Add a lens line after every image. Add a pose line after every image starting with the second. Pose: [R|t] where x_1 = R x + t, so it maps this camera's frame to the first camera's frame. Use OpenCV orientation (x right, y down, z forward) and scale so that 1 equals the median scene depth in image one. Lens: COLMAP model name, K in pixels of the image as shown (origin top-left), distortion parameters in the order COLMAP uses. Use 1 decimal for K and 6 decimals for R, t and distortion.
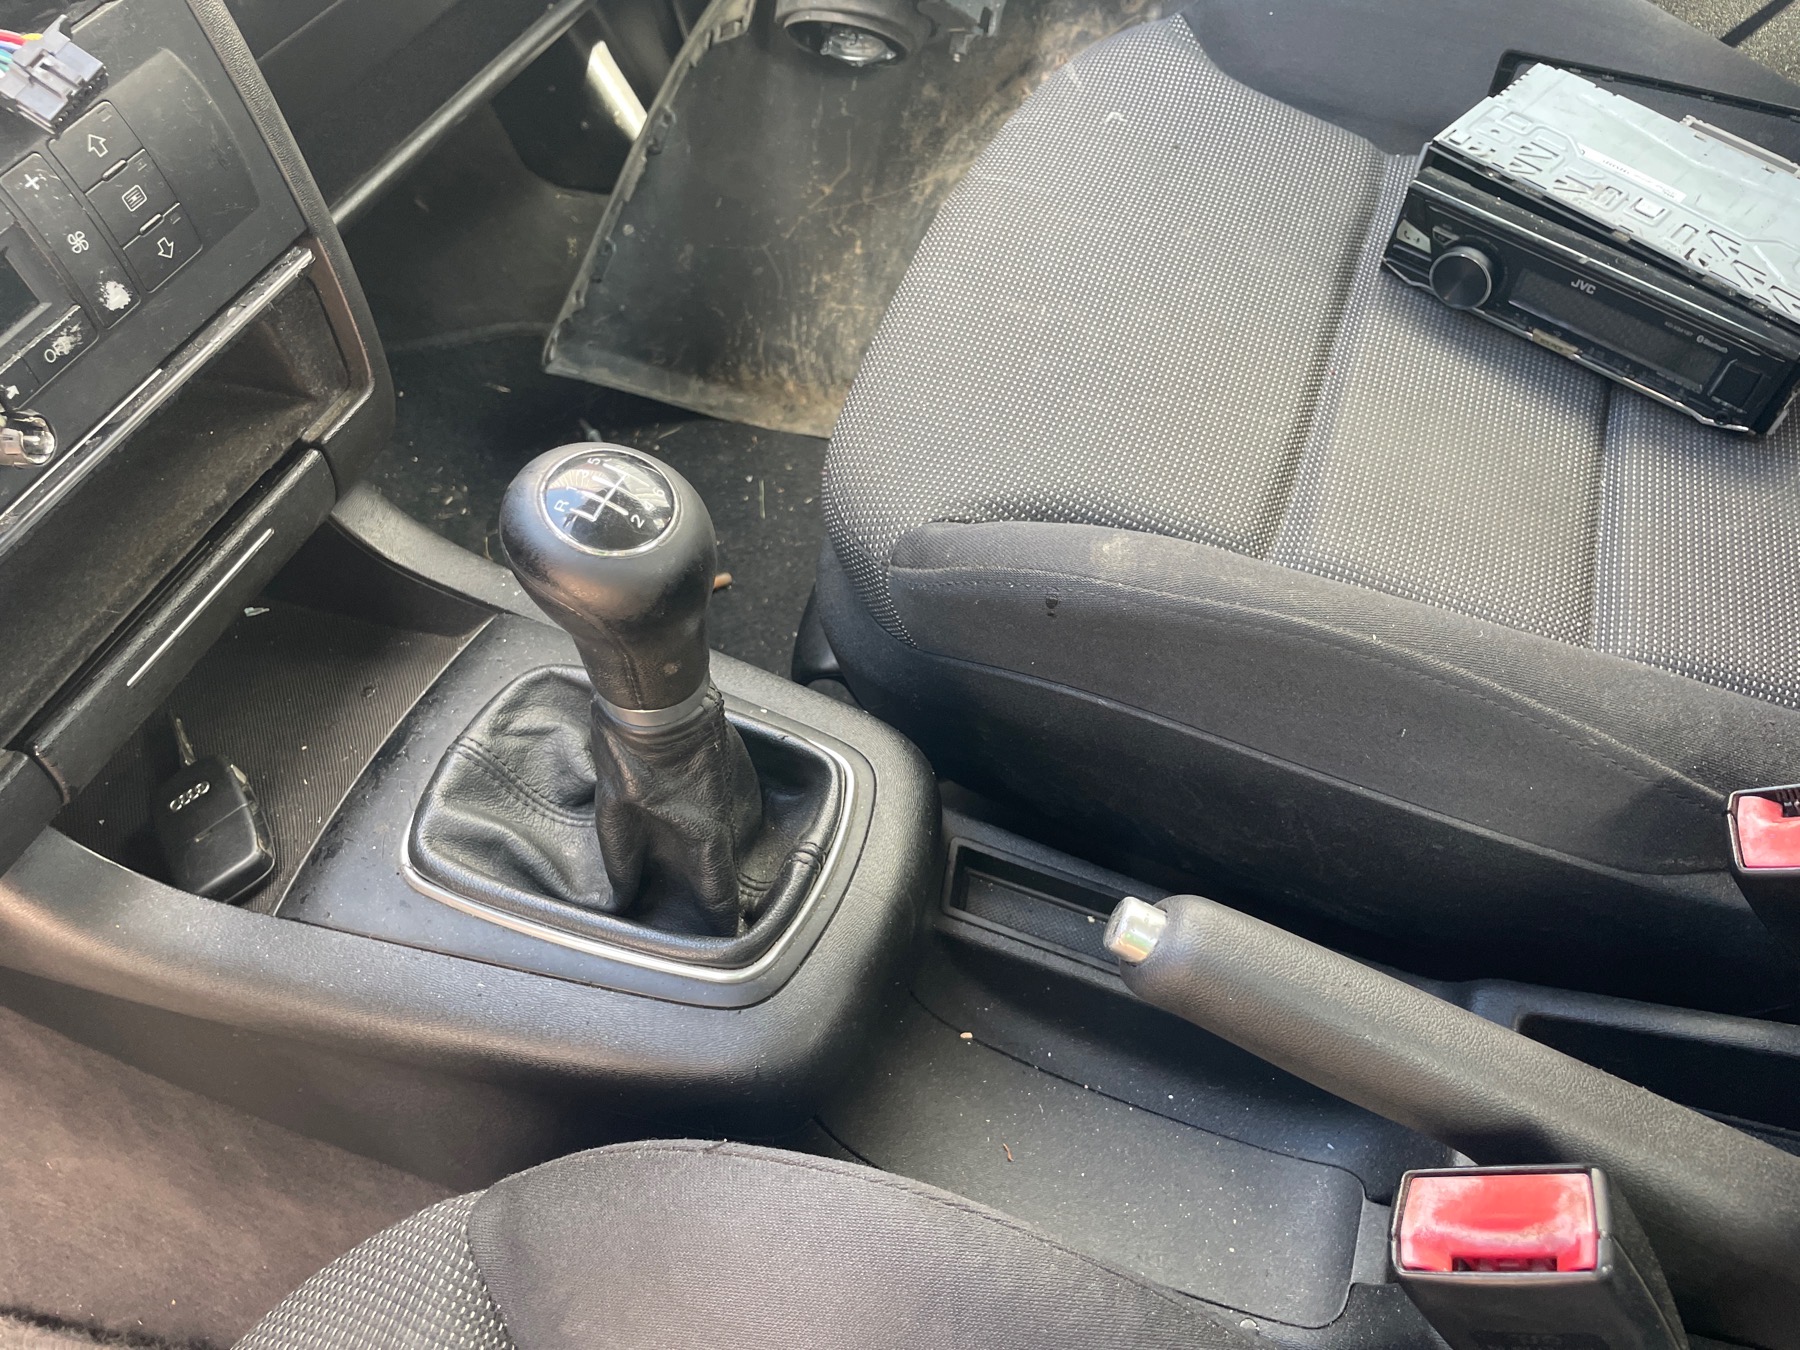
lens RADIAL K [[1373.5, 0, 898.3], [0, 1373.5, 657.4], [0, 0, 1]] dist [0.076062, -0.109097]
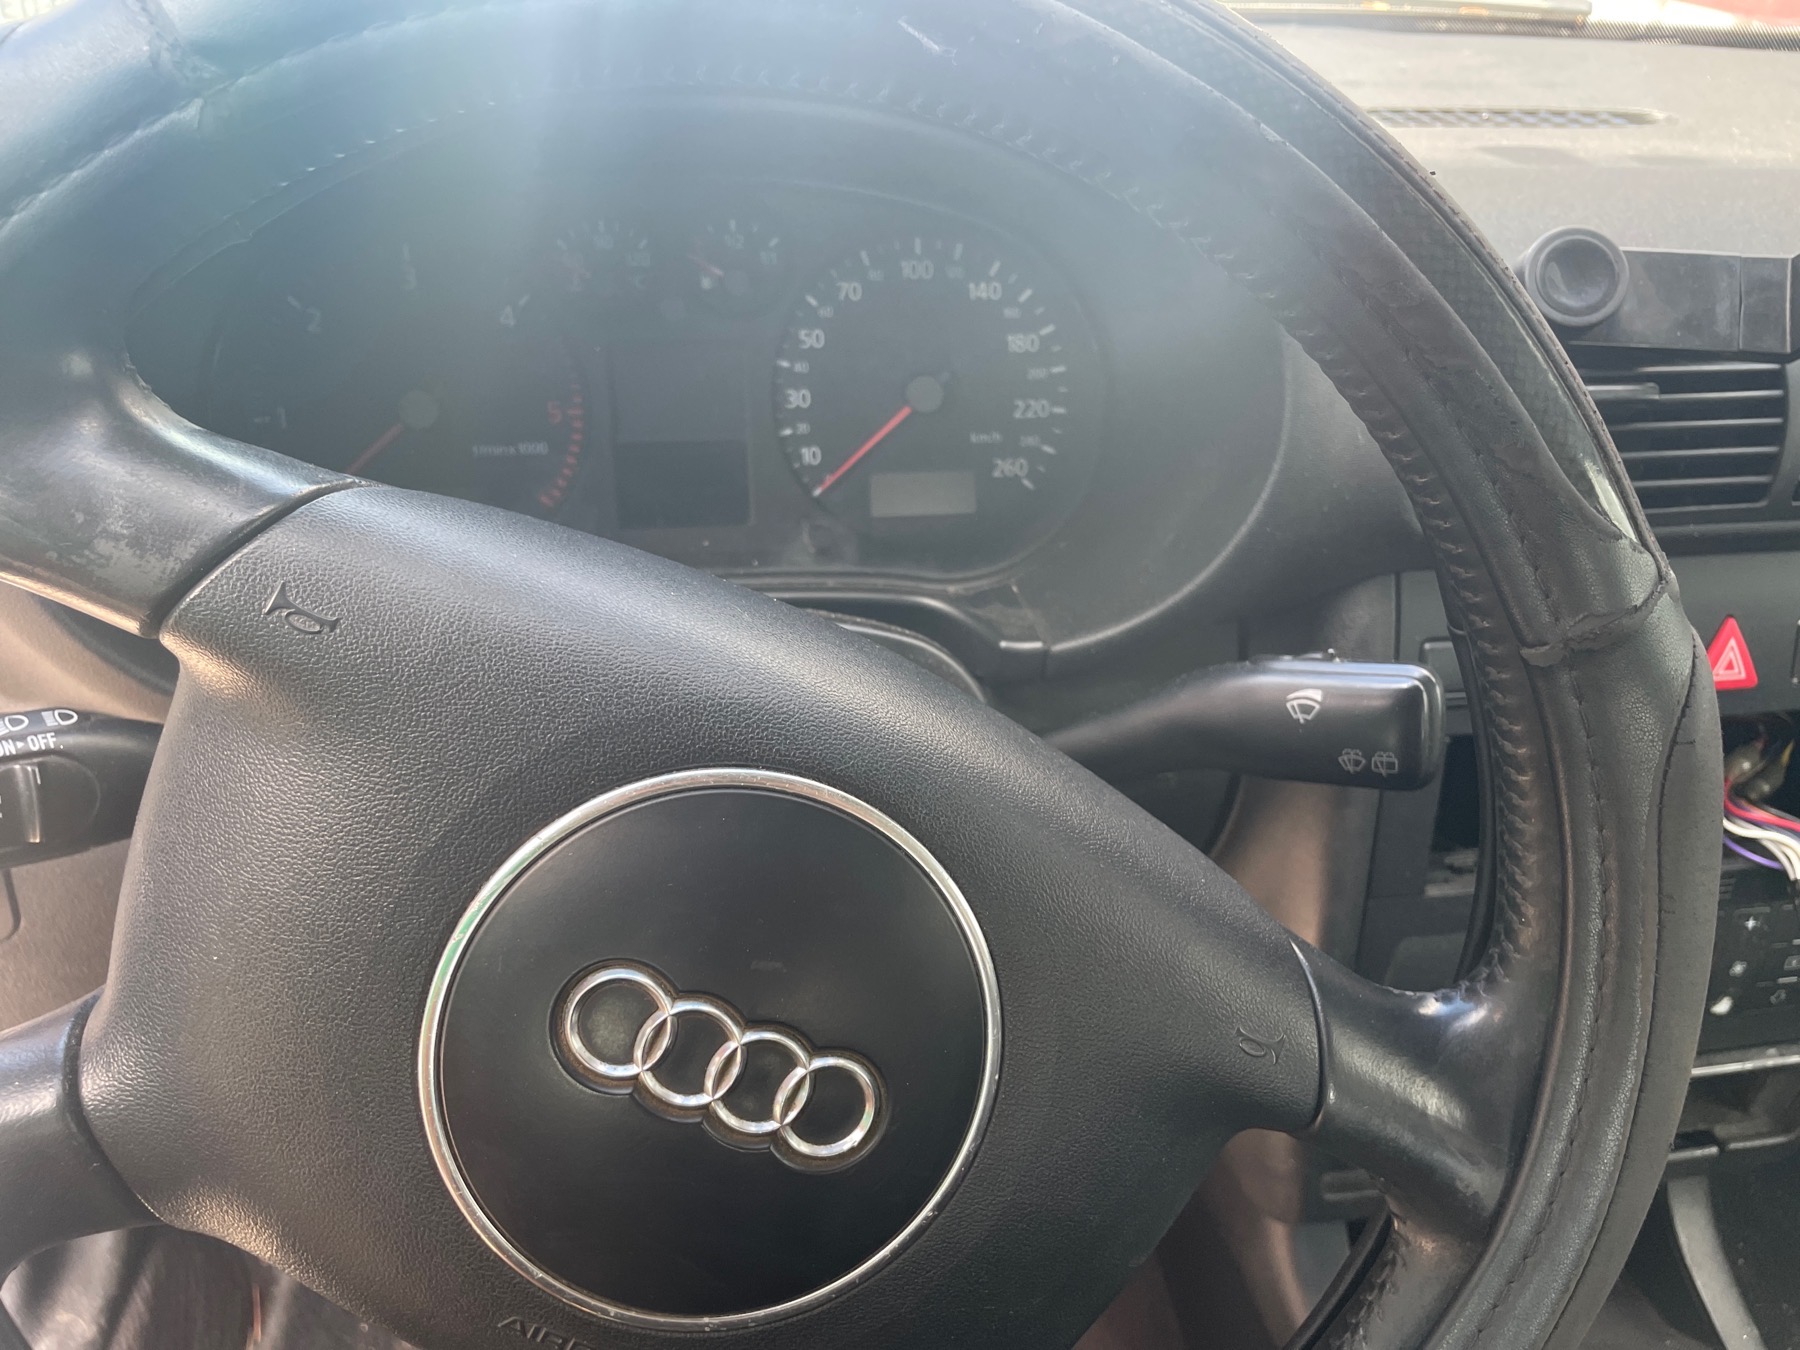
lens RADIAL K [[1373.5, 0, 912.4], [0, 1373.5, 705.0], [0, 0, 1]] dist [0.076062, -0.109097]
pose [[0.500912, 0.602622, -0.621236, -0.210069], [-0.711767, 0.695195, 0.100457, -0.036421], [0.492417, 0.391855, 0.777158, -0.301346]]
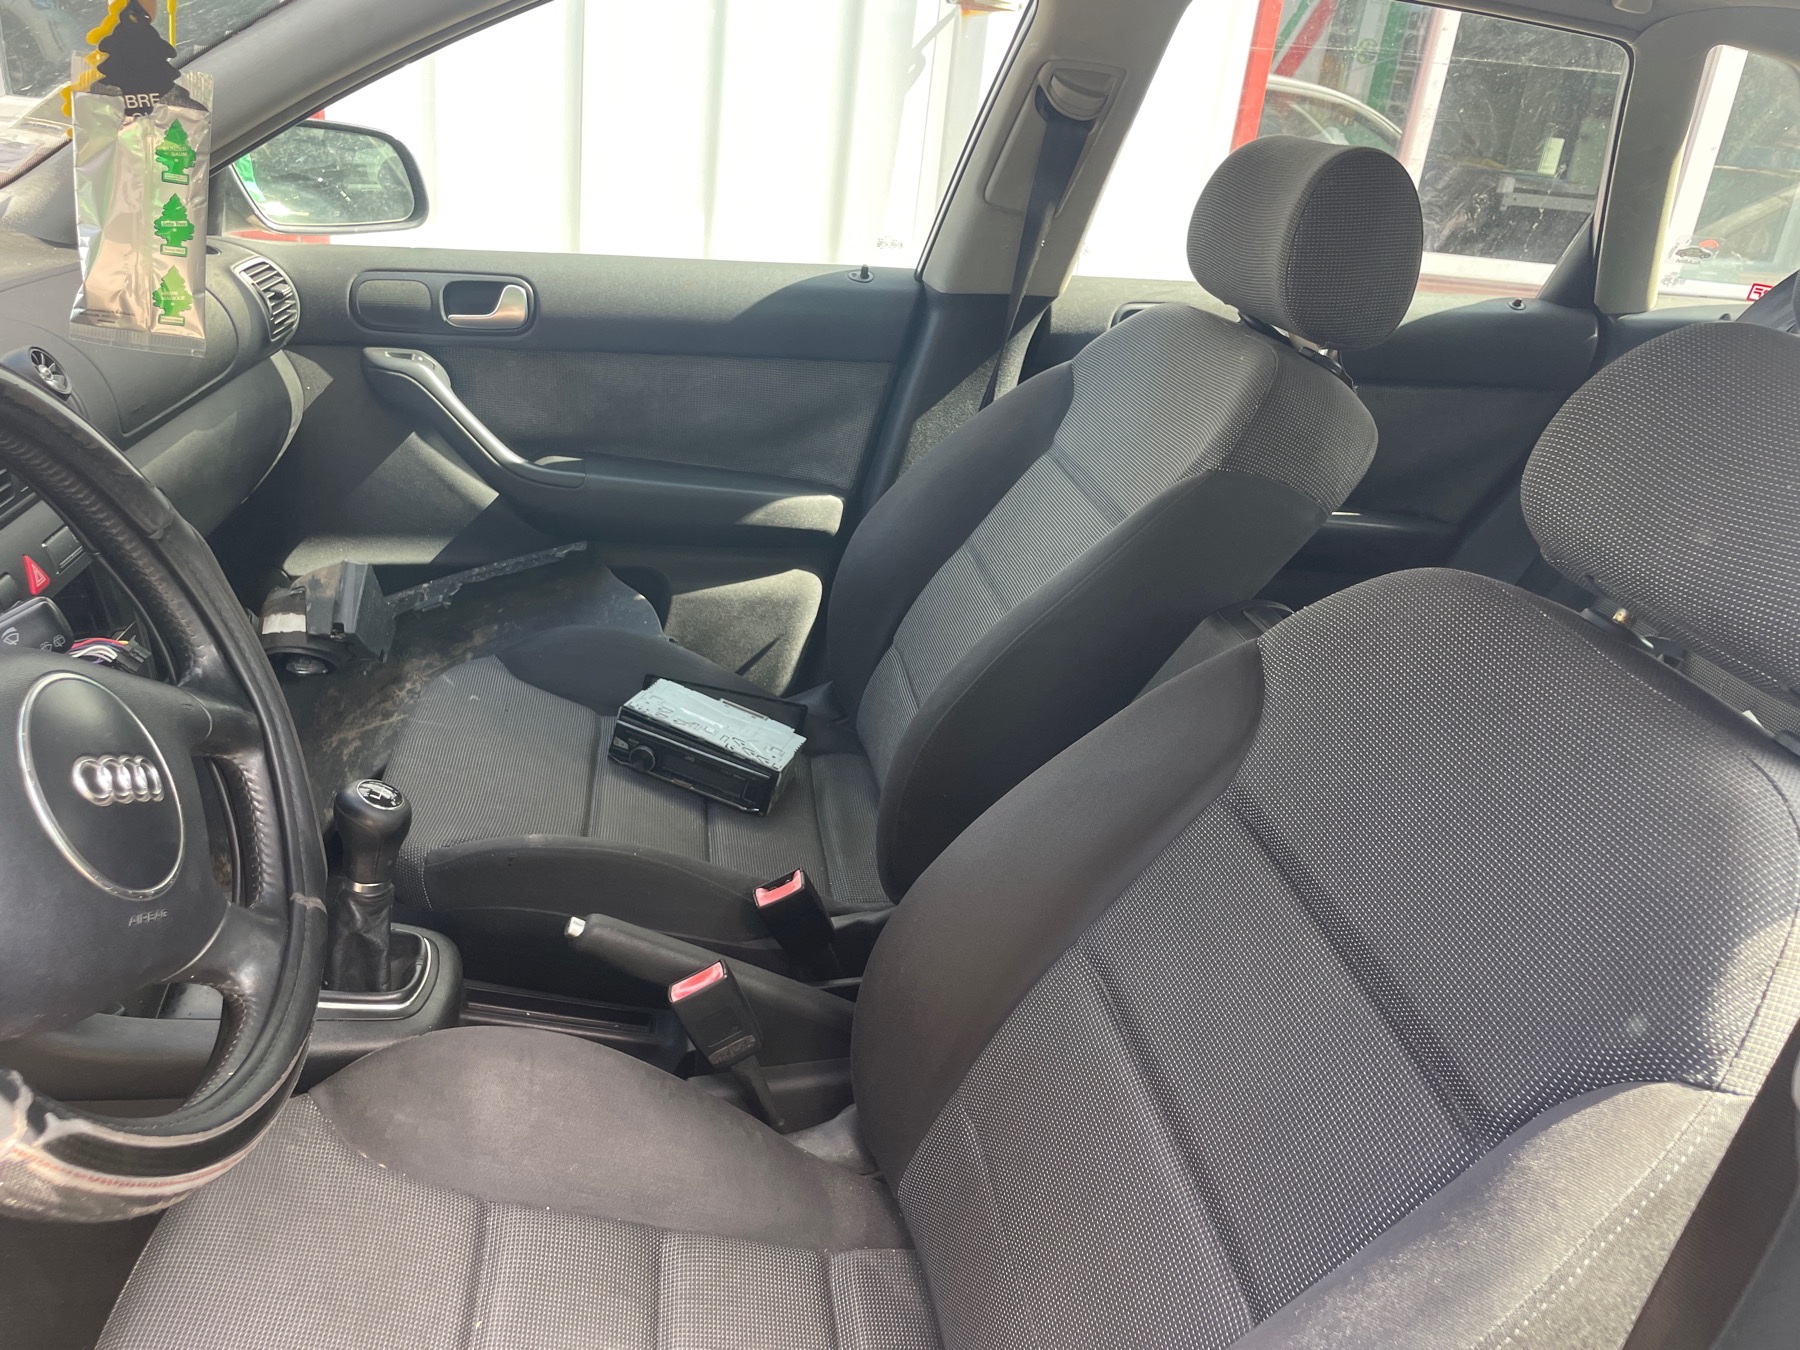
lens RADIAL K [[1373.5, 0, 903.4], [0, 1373.5, 649.9], [0, 0, 1]] dist [0.076062, -0.109097]
pose [[0.837934, 0.035617, 0.544609, -0.500969], [0.205697, 0.903673, -0.375584, 0.525946], [-0.505526, 0.426739, 0.749892, -1.049646]]
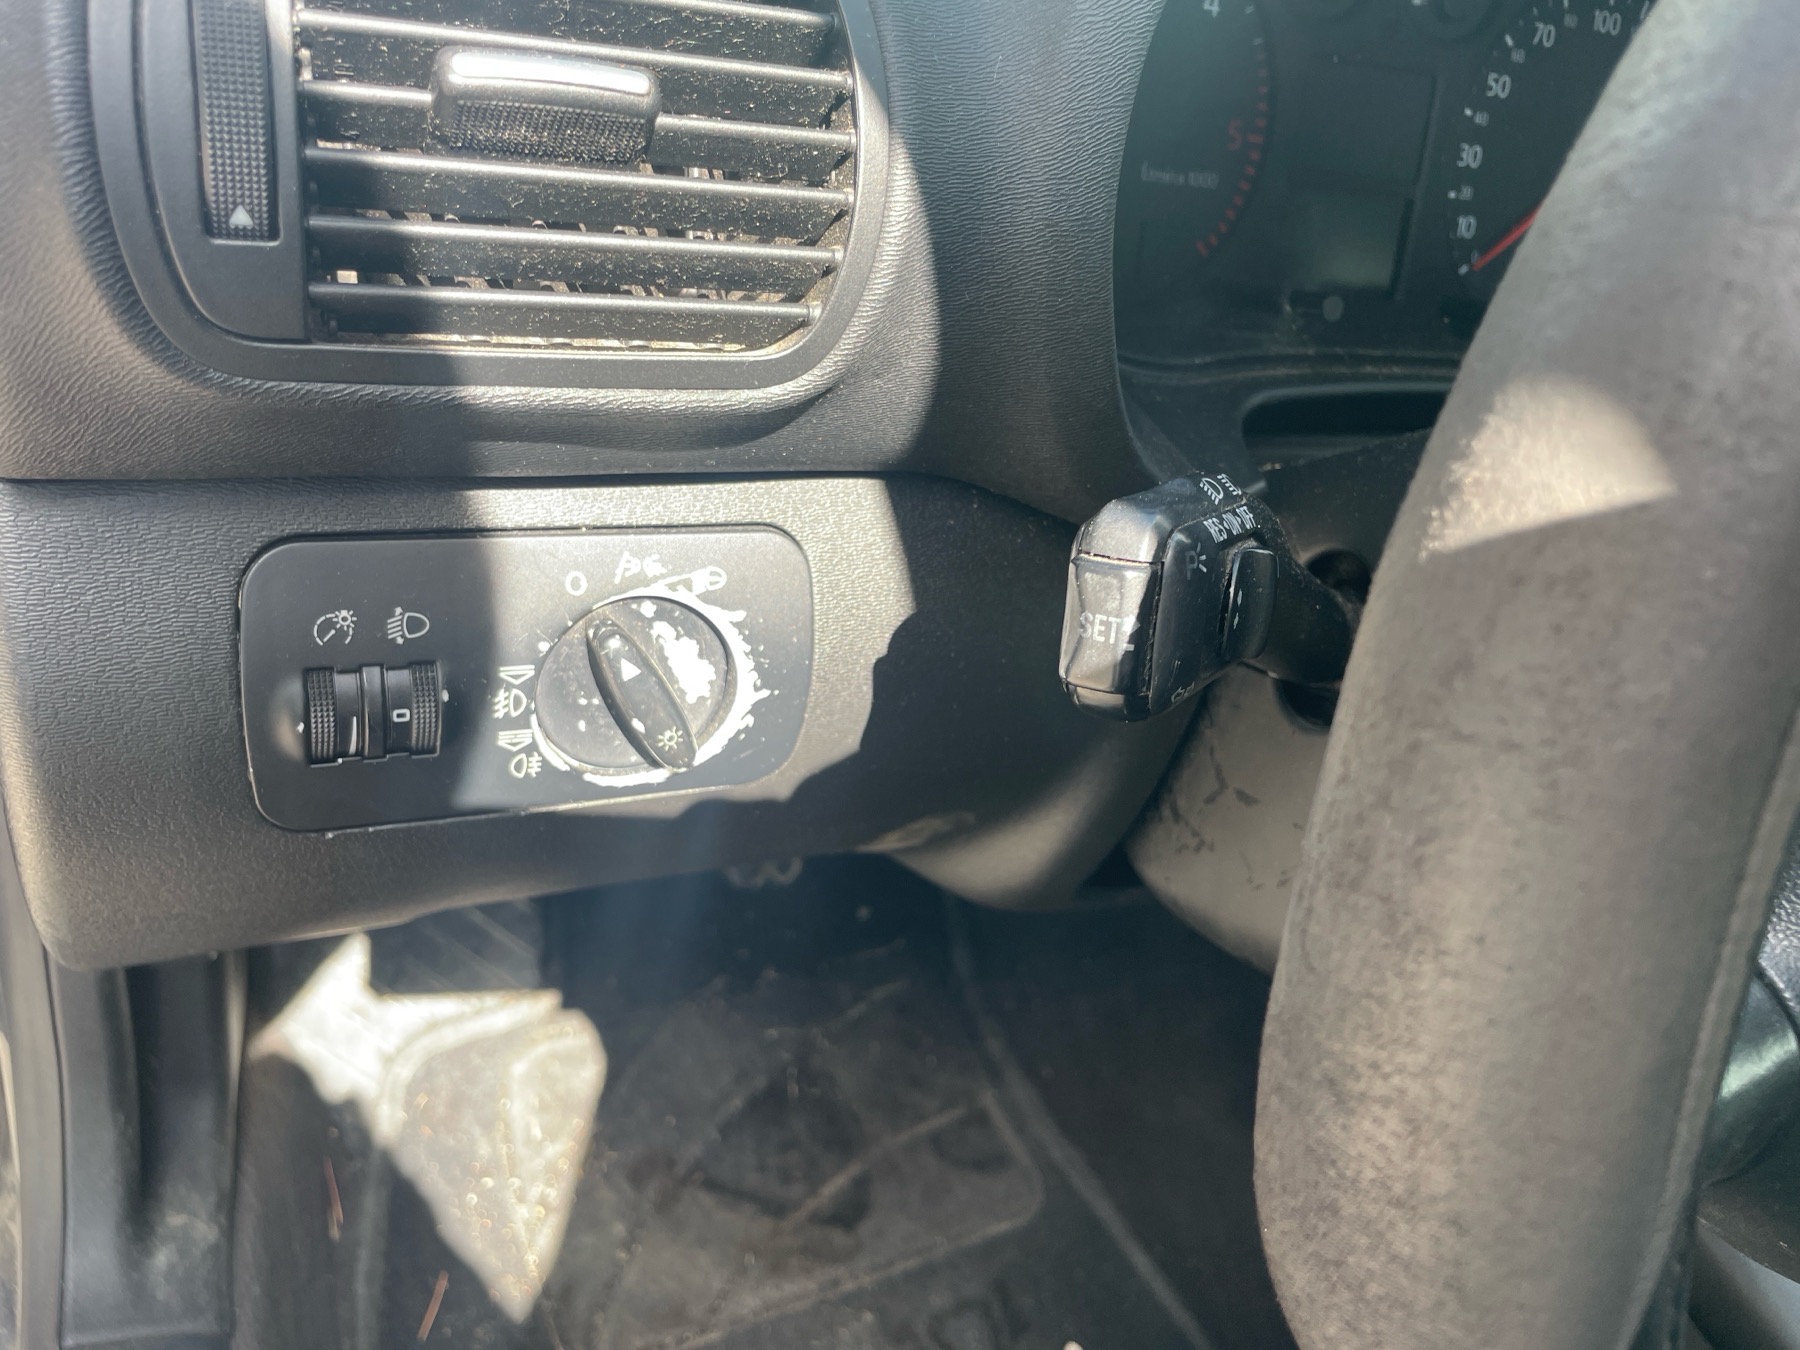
lens RADIAL K [[1373.5, 0, 871.1], [0, 1373.5, 665.3], [0, 0, 1]] dist [0.076062, -0.109097]
pose [[0.594693, 0.681620, -0.426303, -0.565960], [-0.756626, 0.653768, -0.010177, 0.366927], [0.271766, 0.328604, 0.904523, -0.399678]]
